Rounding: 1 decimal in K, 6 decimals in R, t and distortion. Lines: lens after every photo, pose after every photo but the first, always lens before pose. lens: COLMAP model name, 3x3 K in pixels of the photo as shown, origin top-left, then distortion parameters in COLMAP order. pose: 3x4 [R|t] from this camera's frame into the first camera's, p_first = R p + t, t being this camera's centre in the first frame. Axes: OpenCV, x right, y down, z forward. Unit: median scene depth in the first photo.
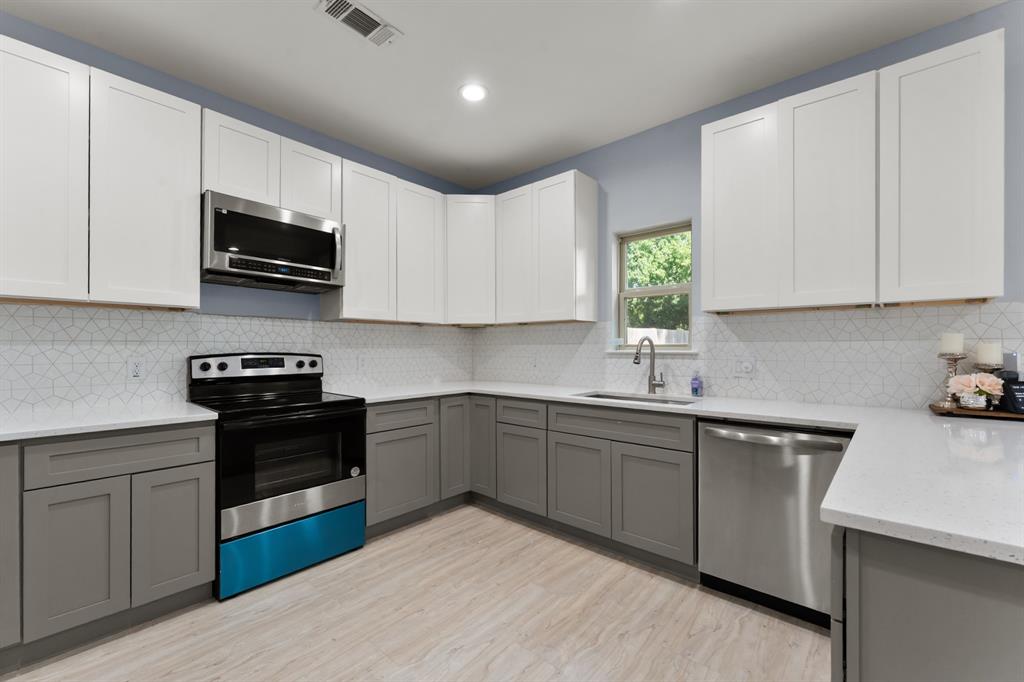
lens RADIAL K [[422.4, 0, 503.7], [0, 422.4, 355.8], [0, 0, 1]] dist [0.000475, 0.000437]
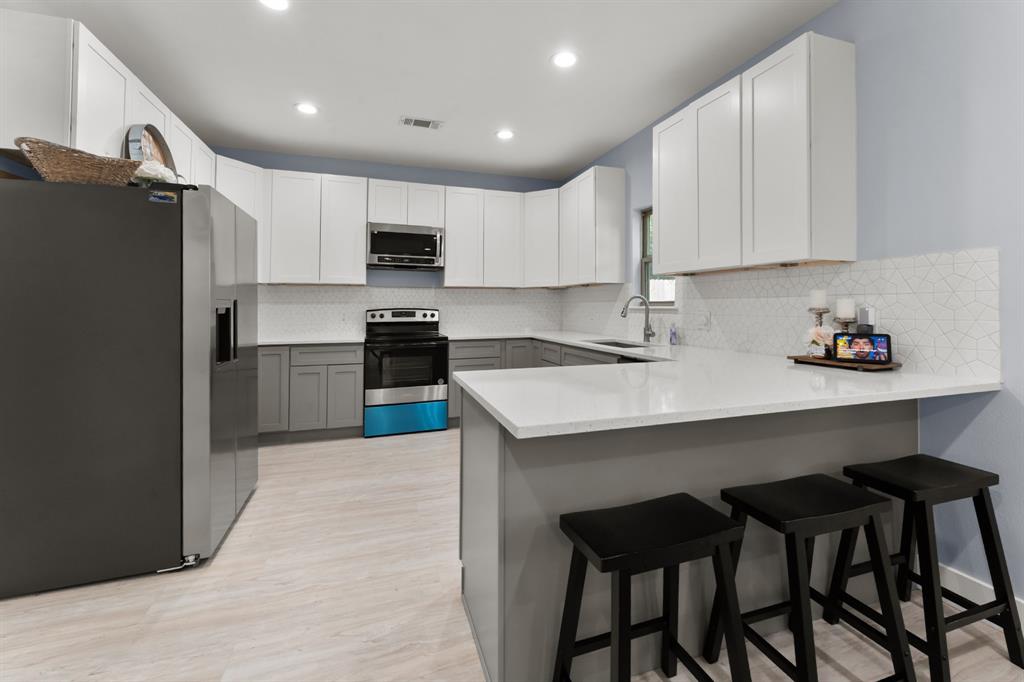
lens RADIAL K [[422.4, 0, 515.2], [0, 422.4, 305.8], [0, 0, 1]] dist [0.000475, 0.000437]
pose [[0.870606, -0.002981, -0.491972, 0.684670], [-0.005219, 0.999869, -0.015295, 0.006720], [0.491953, 0.015883, 0.870477, -0.271066]]
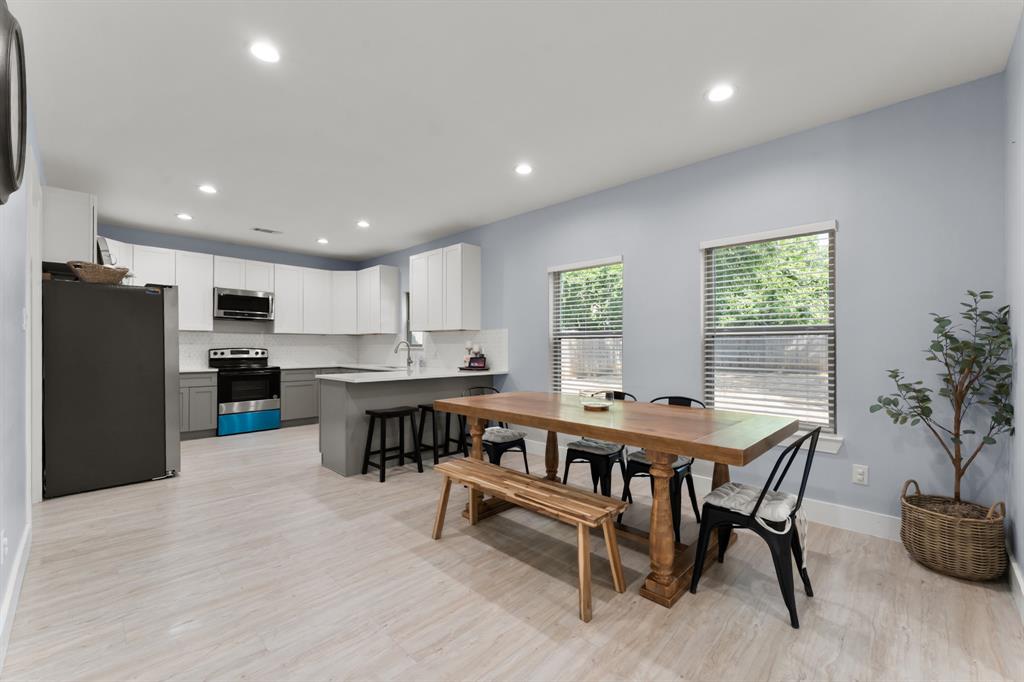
lens RADIAL K [[422.4, 0, 507.2], [0, 422.4, 352.7], [0, 0, 1]] dist [0.000475, 0.000437]
pose [[0.998865, 0.001181, -0.047614, 1.086666], [-0.001270, 0.999998, -0.001821, 0.022152], [0.047612, 0.001880, 0.998864, -1.353463]]
